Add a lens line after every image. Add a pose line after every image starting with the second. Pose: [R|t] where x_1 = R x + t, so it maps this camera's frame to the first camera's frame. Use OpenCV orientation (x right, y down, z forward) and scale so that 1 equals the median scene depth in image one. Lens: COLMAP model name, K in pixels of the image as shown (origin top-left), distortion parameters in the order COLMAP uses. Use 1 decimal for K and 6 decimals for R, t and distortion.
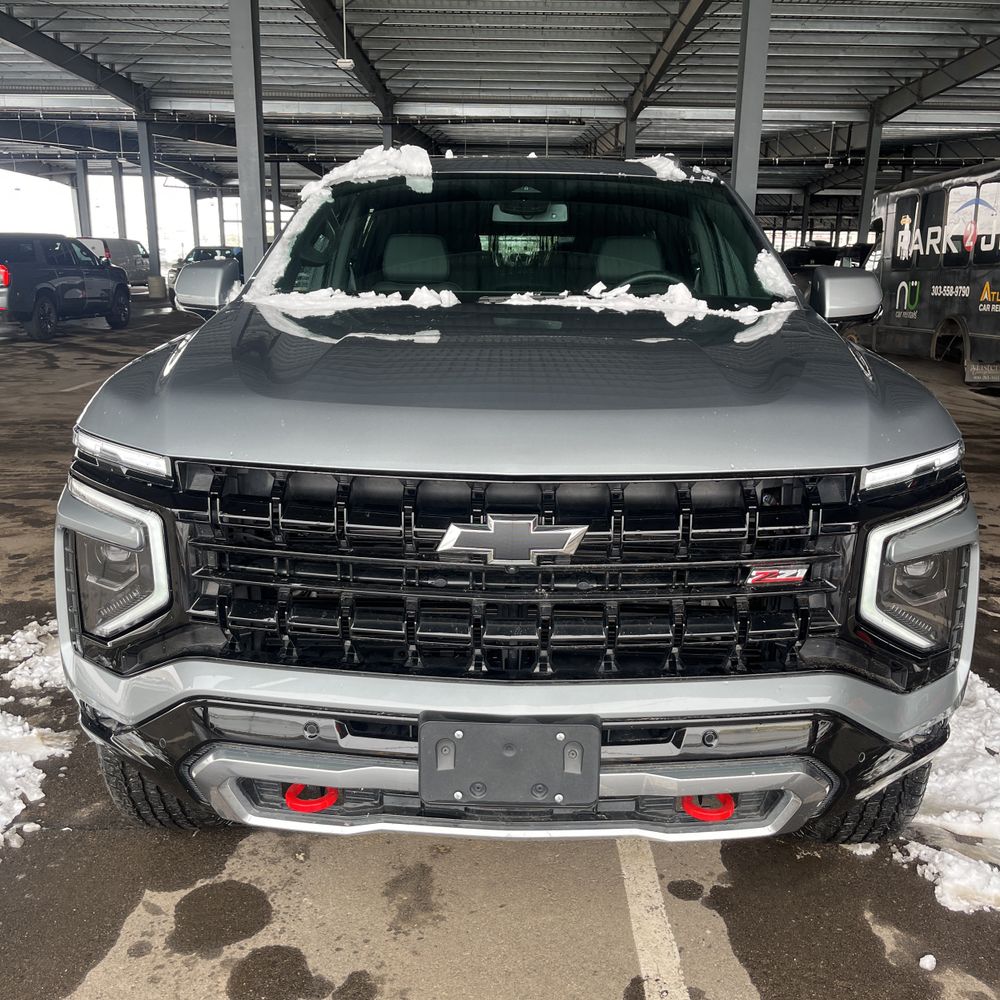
lens RADIAL K [[1007.0, 0, 517.1], [0, 1007.0, 495.3], [0, 0, 1]] dist [0.062413, -0.094590]
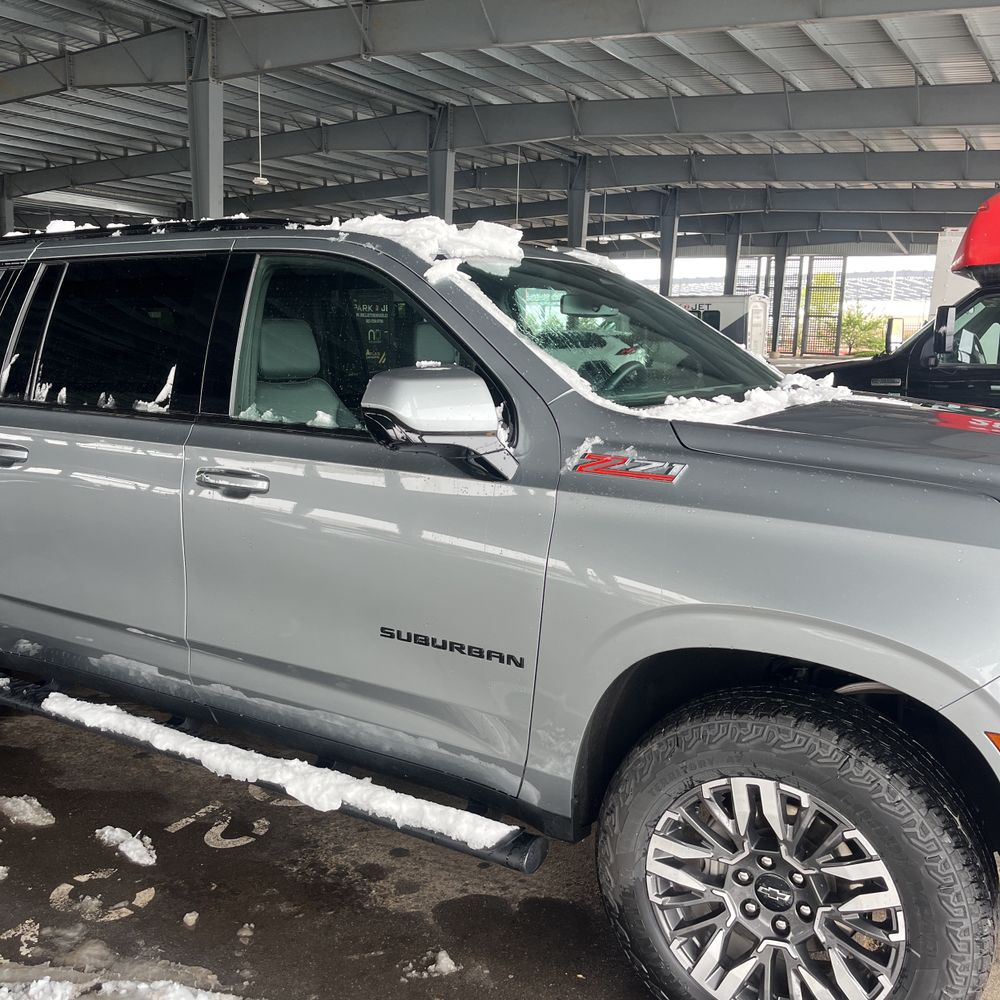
lens RADIAL K [[1009.2, 0, 500.0], [0, 1009.2, 500.0], [0, 0, 1]] dist [0.042421, -0.045176]
pose [[0.503700, -0.147543, 0.851186, -0.182193], [0.190180, 0.980073, 0.057343, -0.036214], [-0.842685, 0.132995, 0.521722, 0.127764]]
